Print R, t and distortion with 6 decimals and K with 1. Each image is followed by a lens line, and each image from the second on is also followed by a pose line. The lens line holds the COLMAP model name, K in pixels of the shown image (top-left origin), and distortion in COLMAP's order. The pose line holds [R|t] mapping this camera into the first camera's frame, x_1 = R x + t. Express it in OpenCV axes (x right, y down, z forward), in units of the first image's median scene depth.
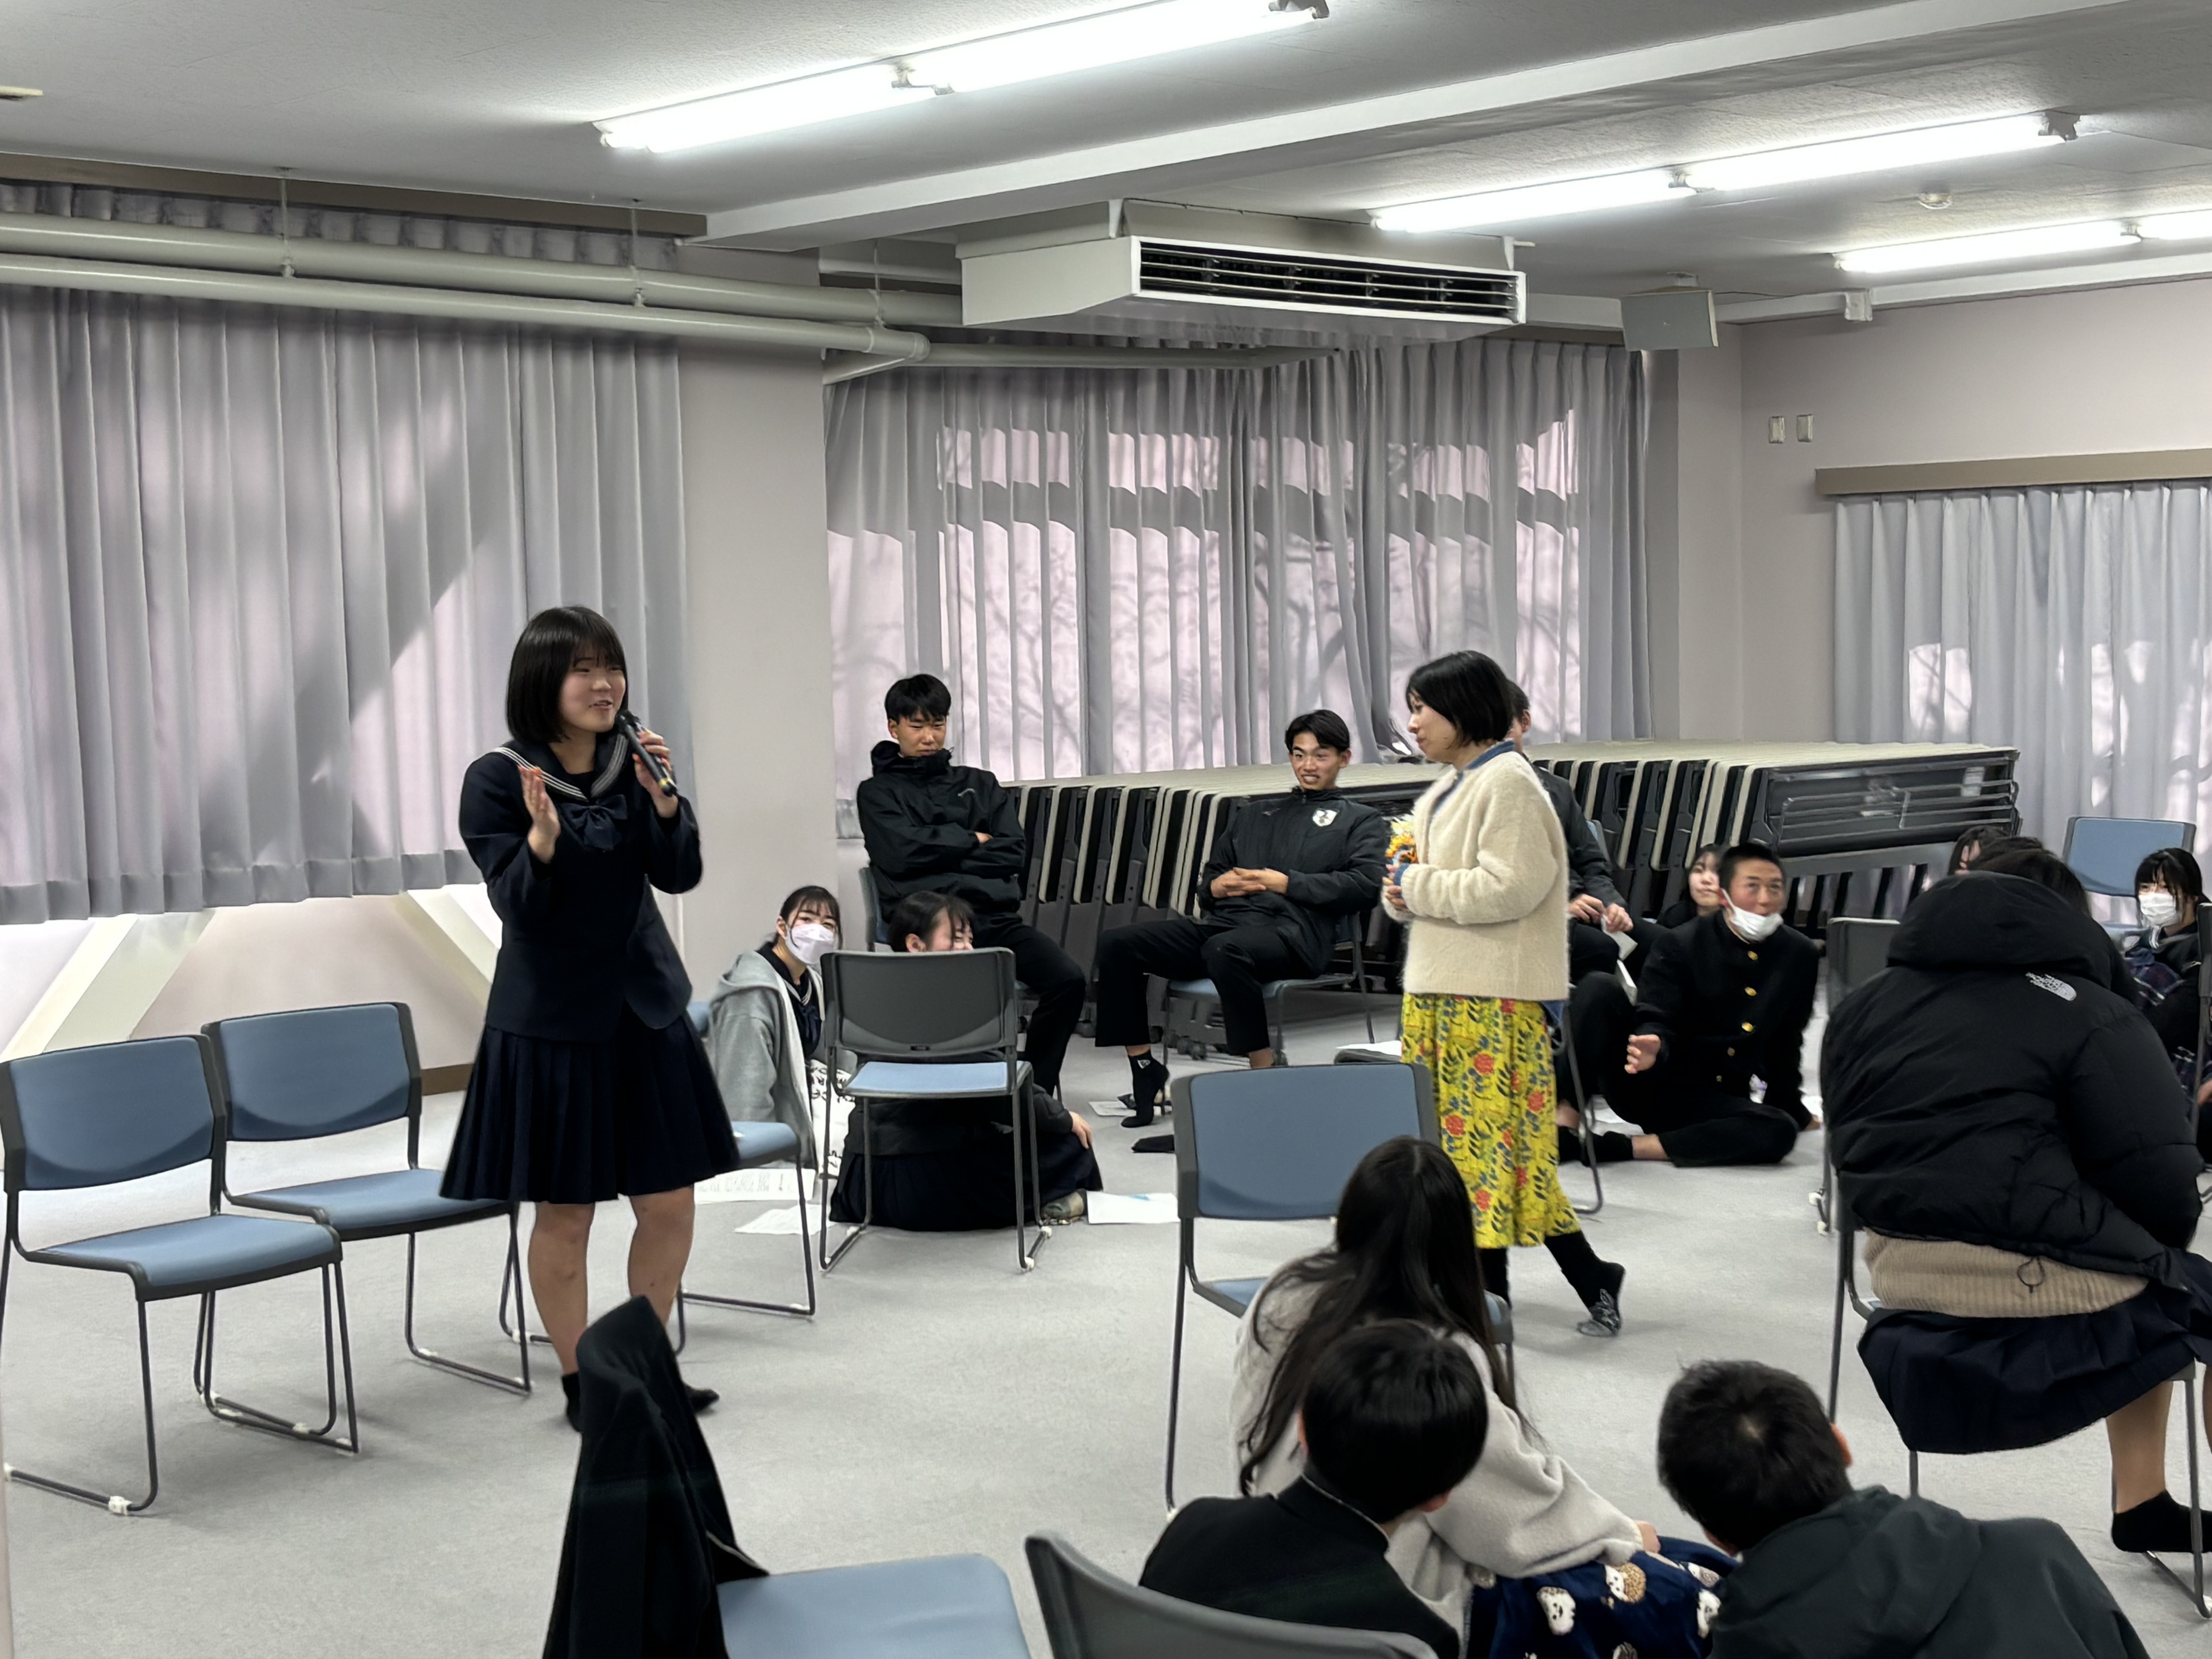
lens RADIAL K [[3164.6, 0, 1106.0], [0, 3164.6, 829.5], [0, 0, 1]] dist [0.220921, -0.007545]
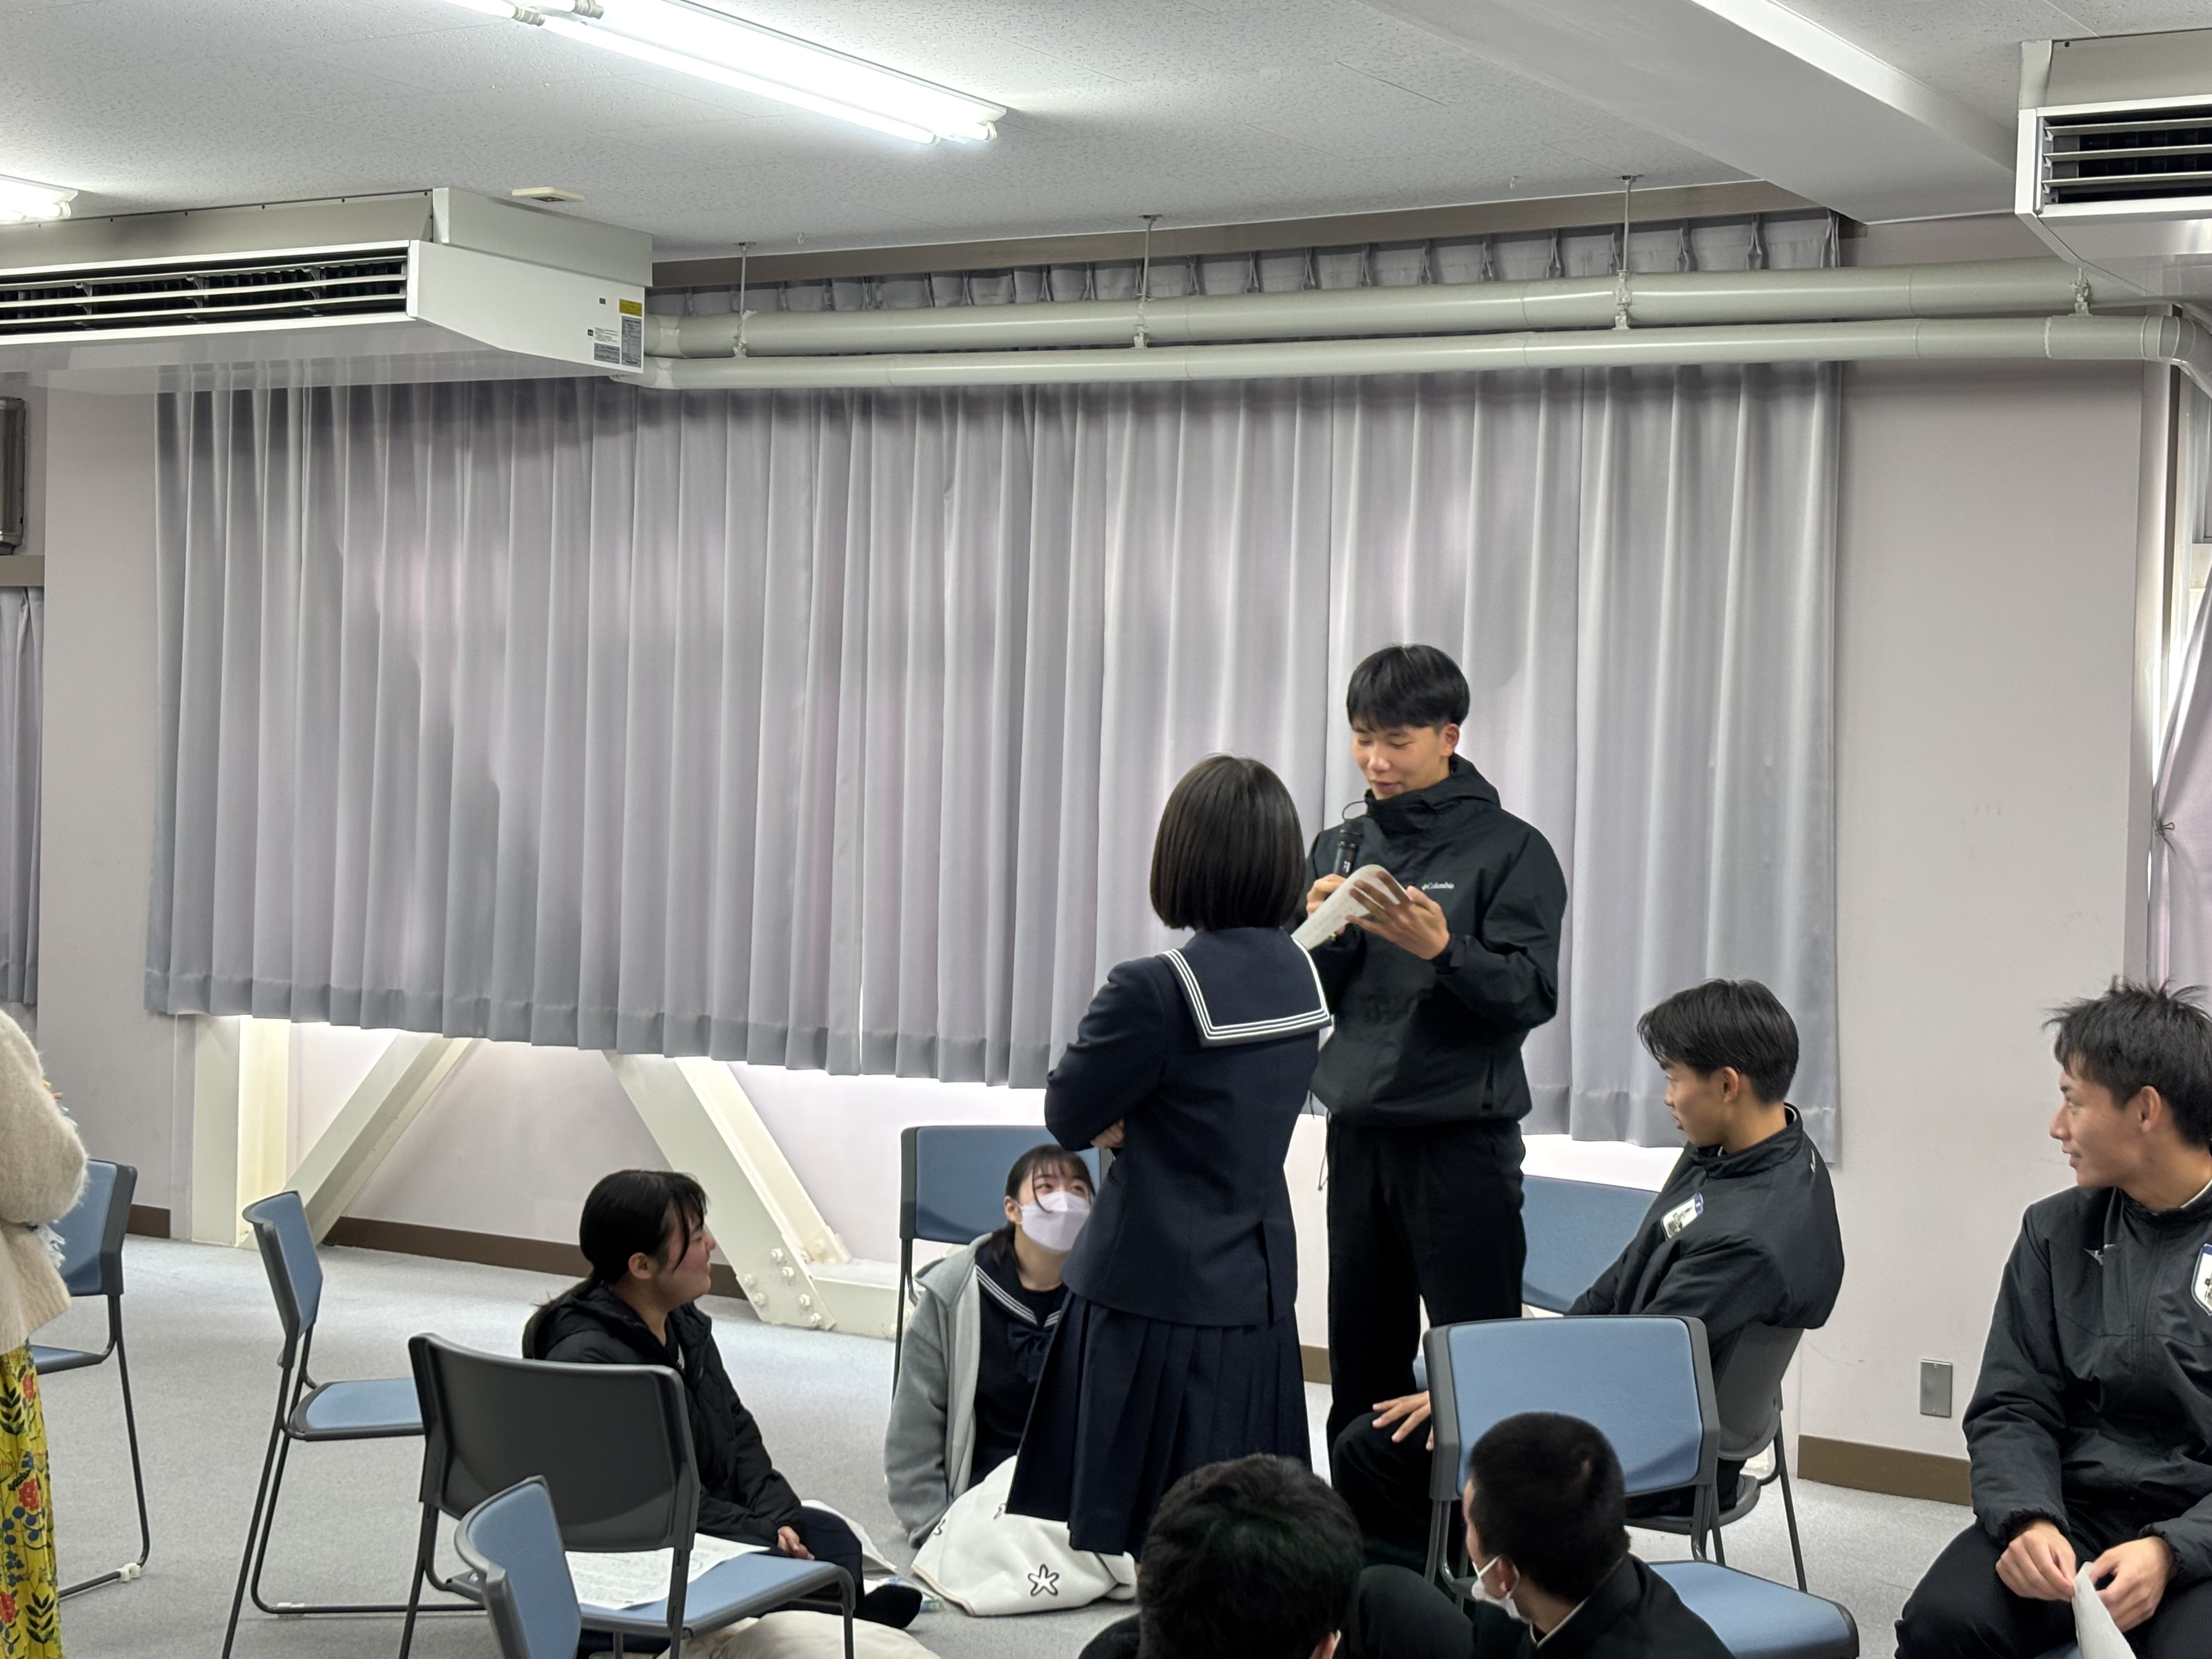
lens RADIAL K [[3334.7, 0, 1106.0], [0, 3334.7, 829.5], [0, 0, 1]] dist [-0.452146, 2.010361]
pose [[0.186689, 0.061003, -0.980523, 0.616112], [-0.075702, 0.995996, 0.047553, -0.085093], [0.979498, 0.065350, 0.190560, 0.835760]]
